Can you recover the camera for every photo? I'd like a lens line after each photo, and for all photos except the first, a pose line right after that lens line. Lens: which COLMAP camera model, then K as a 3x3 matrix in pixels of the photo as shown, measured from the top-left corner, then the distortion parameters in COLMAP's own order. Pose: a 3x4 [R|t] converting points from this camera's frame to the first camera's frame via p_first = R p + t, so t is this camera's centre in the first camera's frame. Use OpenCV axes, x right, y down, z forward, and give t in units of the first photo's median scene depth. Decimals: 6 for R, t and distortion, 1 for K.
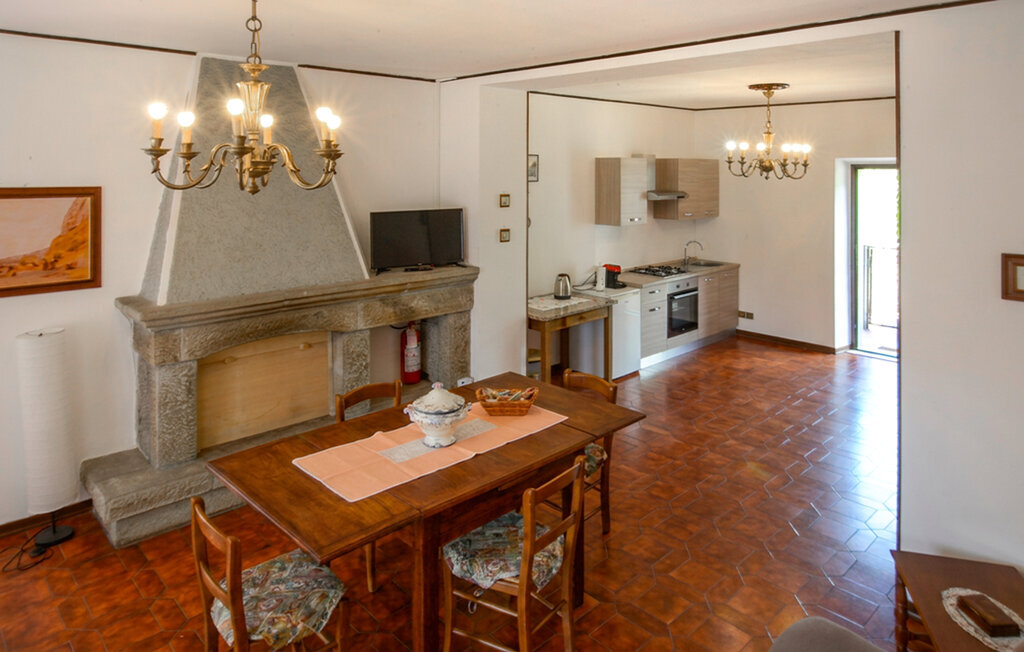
lens RADIAL K [[671.8, 0, 512.1], [0, 671.8, 167.1], [0, 0, 1]] dist [0.002502, 0.005218]
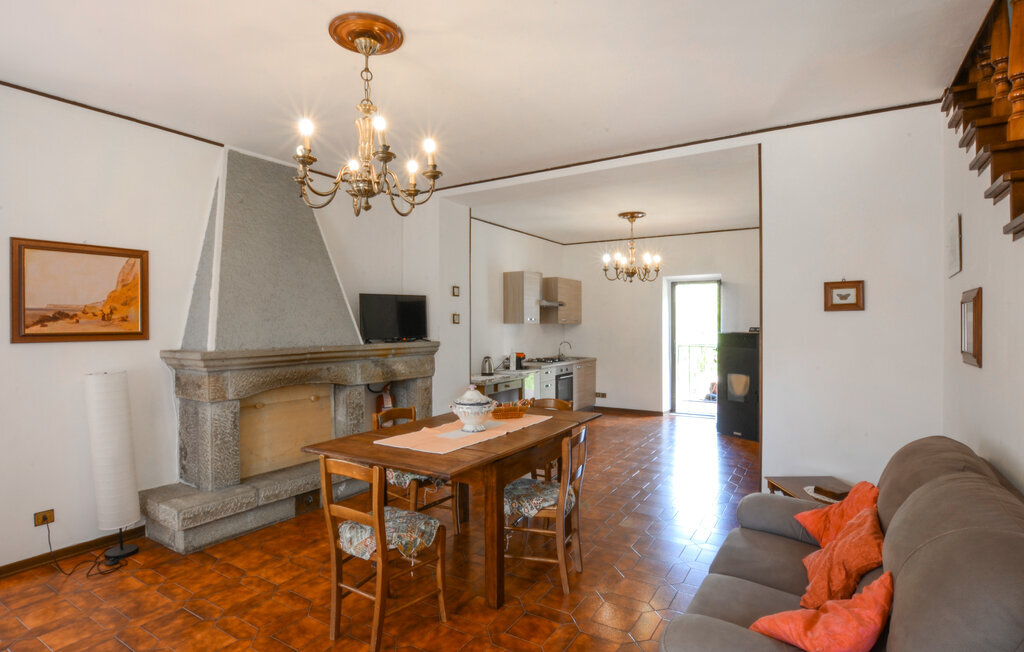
lens RADIAL K [[530.4, 0, 512.0], [0, 530.4, 326.0], [0, 0, 1]] dist [-0.019823, -0.000198]
pose [[0.969031, -0.022221, 0.245939, -0.200876], [0.020046, 0.999735, 0.011345, 0.136325], [-0.246126, -0.006064, 0.969219, -0.016250]]
